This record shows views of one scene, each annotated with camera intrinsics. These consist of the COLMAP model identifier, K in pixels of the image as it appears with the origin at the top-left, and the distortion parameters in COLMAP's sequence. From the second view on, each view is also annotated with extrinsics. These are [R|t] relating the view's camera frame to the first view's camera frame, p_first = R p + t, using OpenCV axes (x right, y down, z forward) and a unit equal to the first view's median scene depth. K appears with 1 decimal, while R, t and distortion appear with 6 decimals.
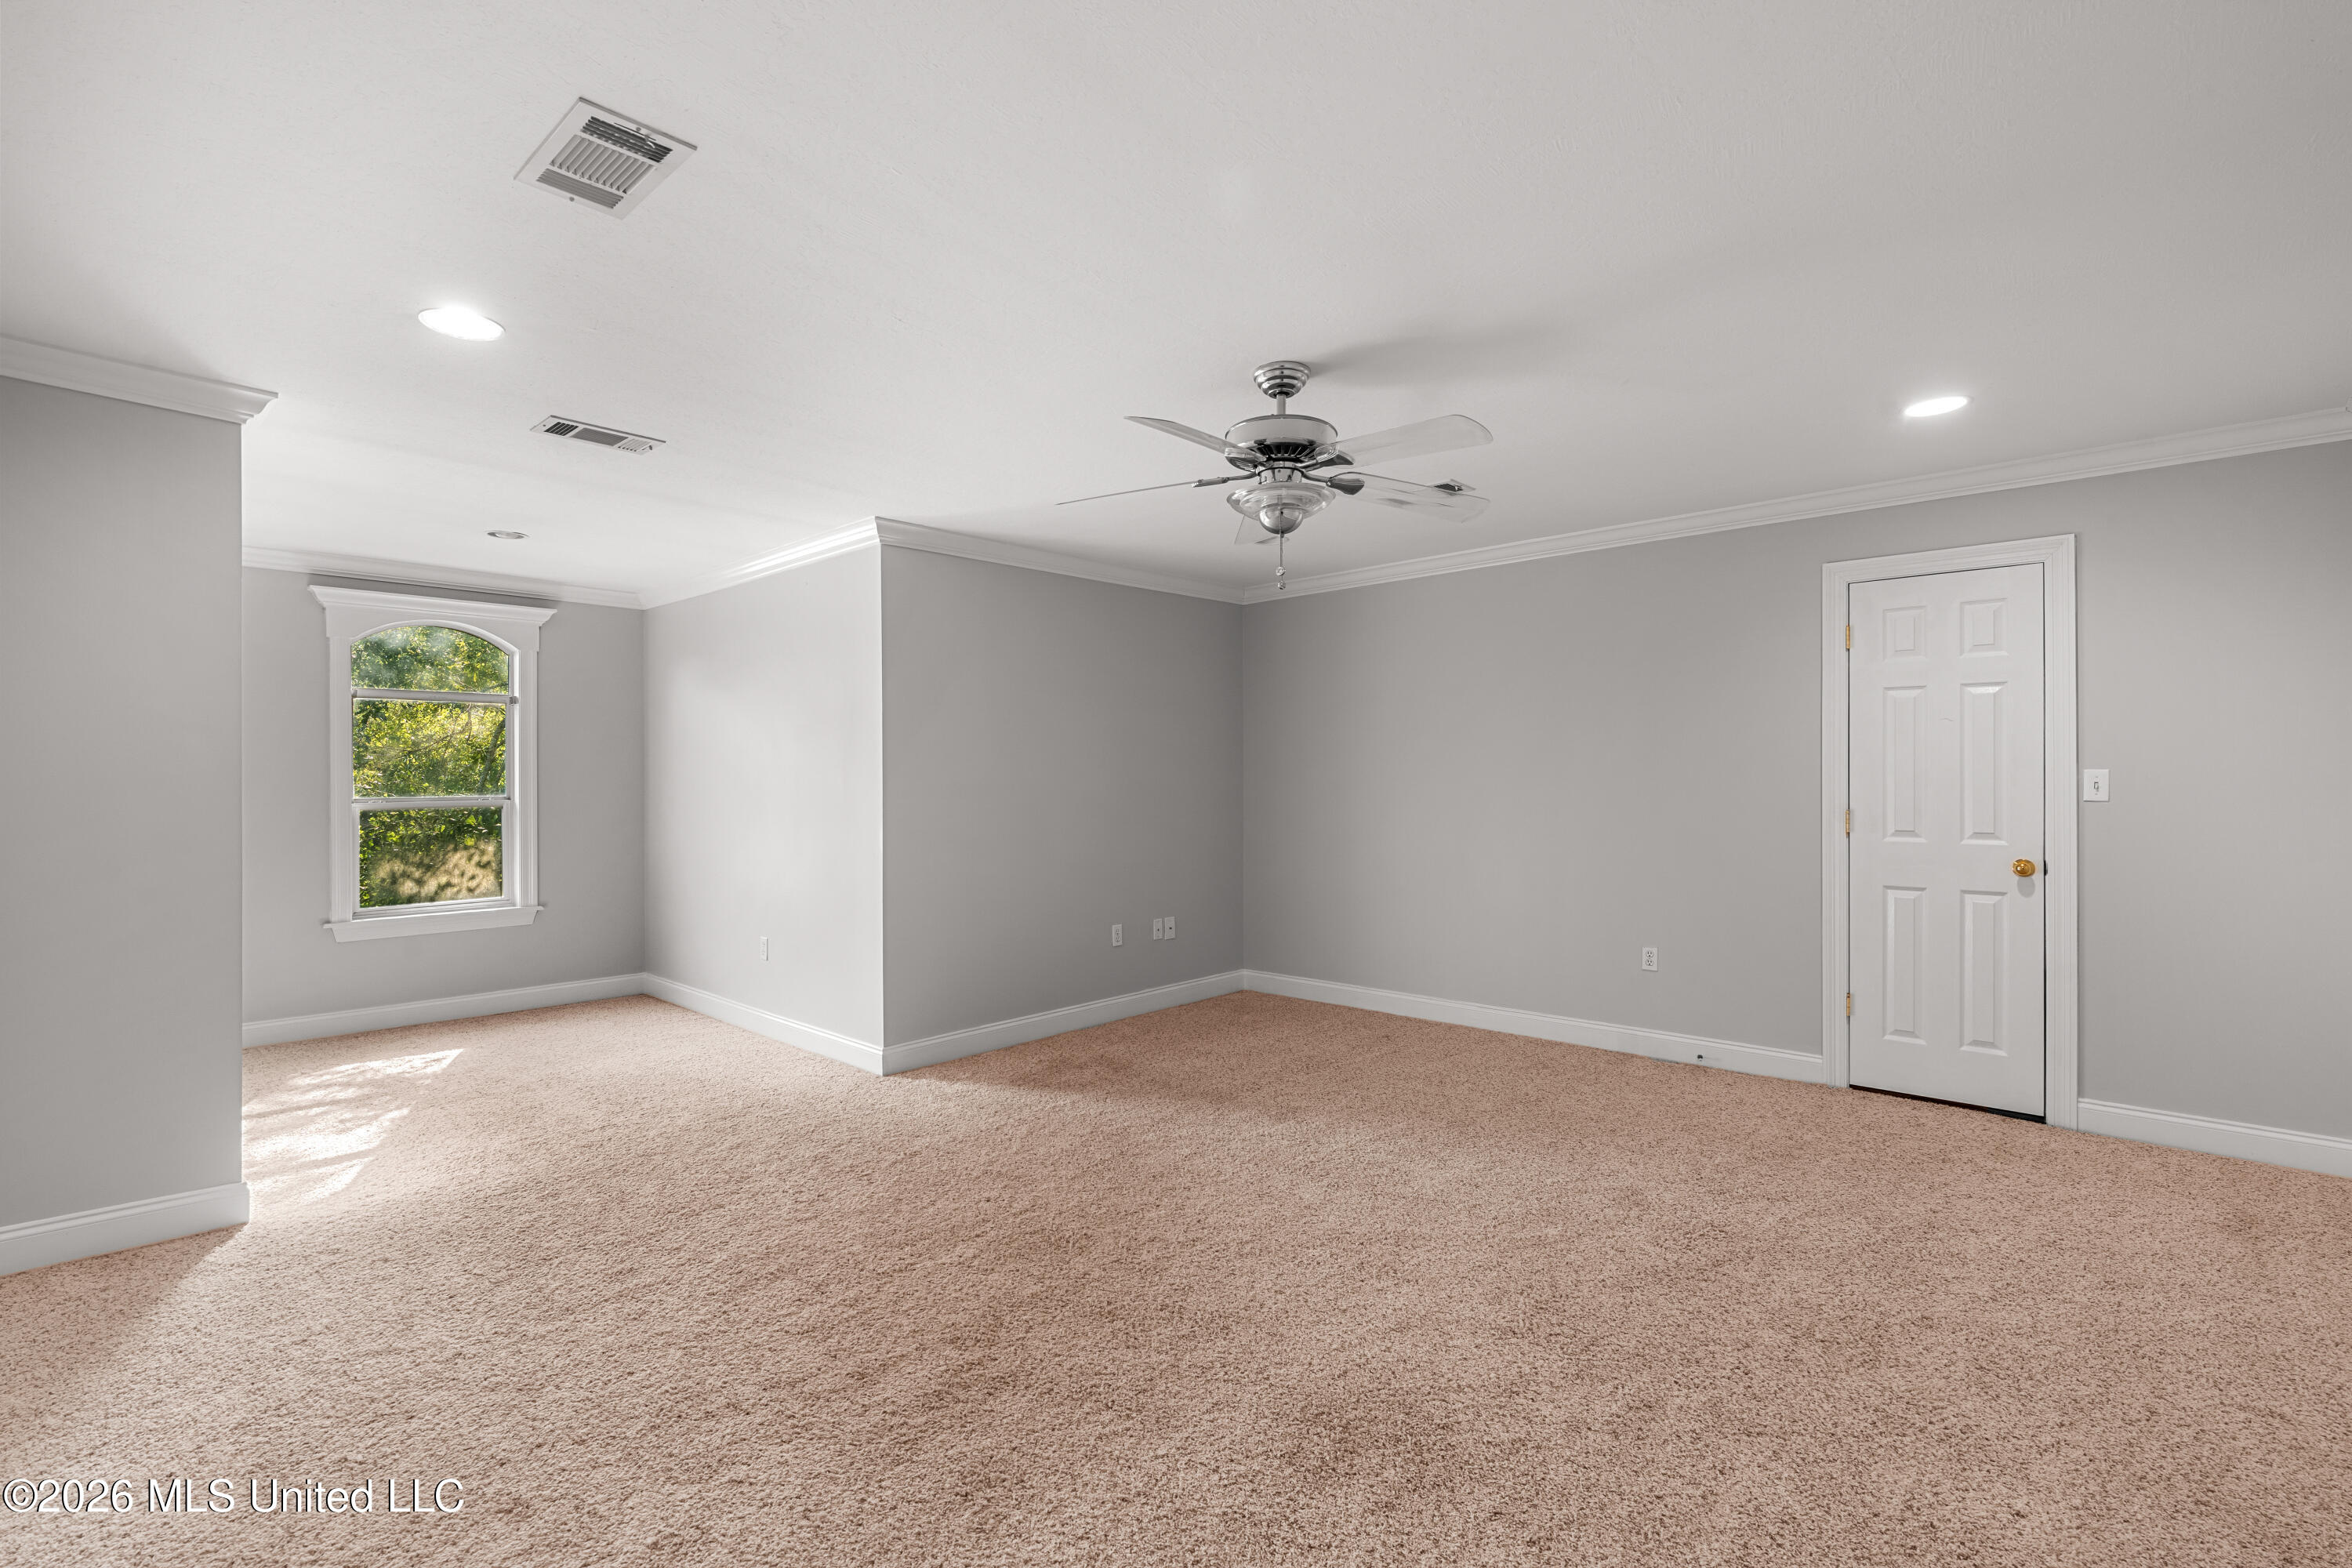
lens RADIAL K [[1065.7, 0, 1166.4], [0, 1065.7, 779.7], [0, 0, 1]] dist [-0.004563, 0.001476]
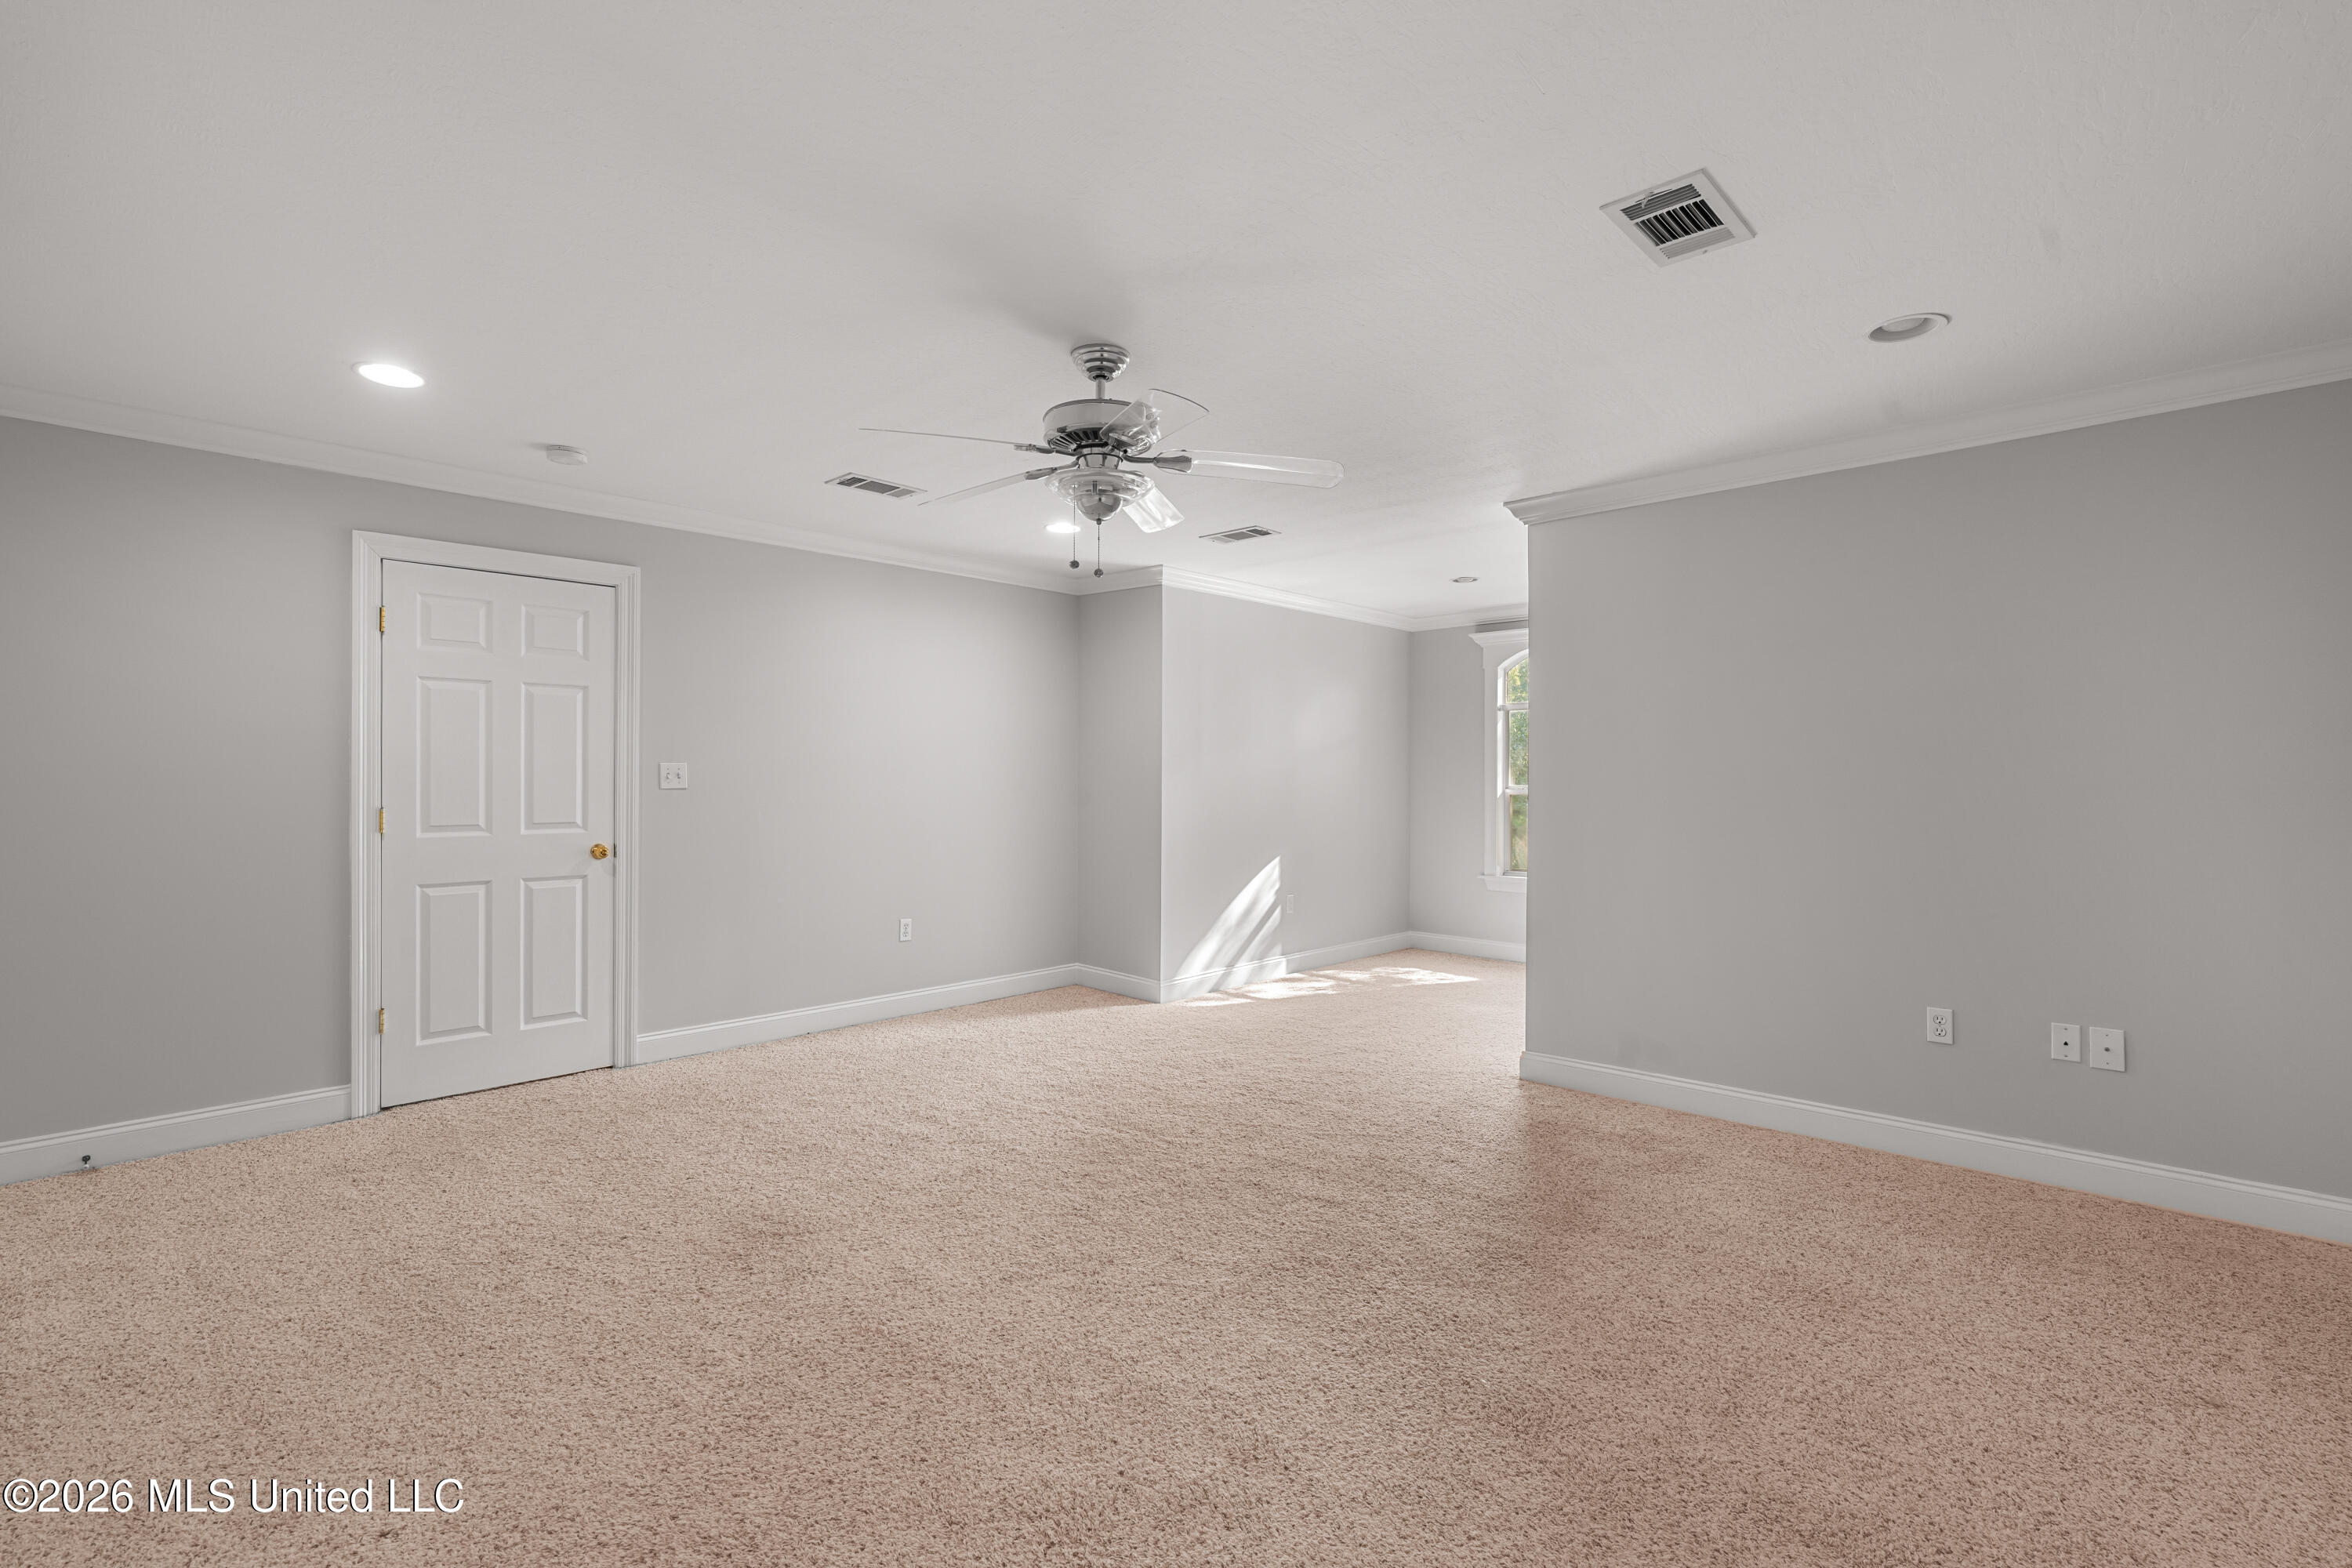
lens RADIAL K [[1065.7, 0, 1166.4], [0, 1065.7, 779.7], [0, 0, 1]] dist [-0.004563, 0.001476]
pose [[0.000927, 0.006294, -0.999980, 0.808548], [-0.006043, 0.999962, 0.006288, 0.004997], [0.999981, 0.006037, 0.000965, 0.790152]]
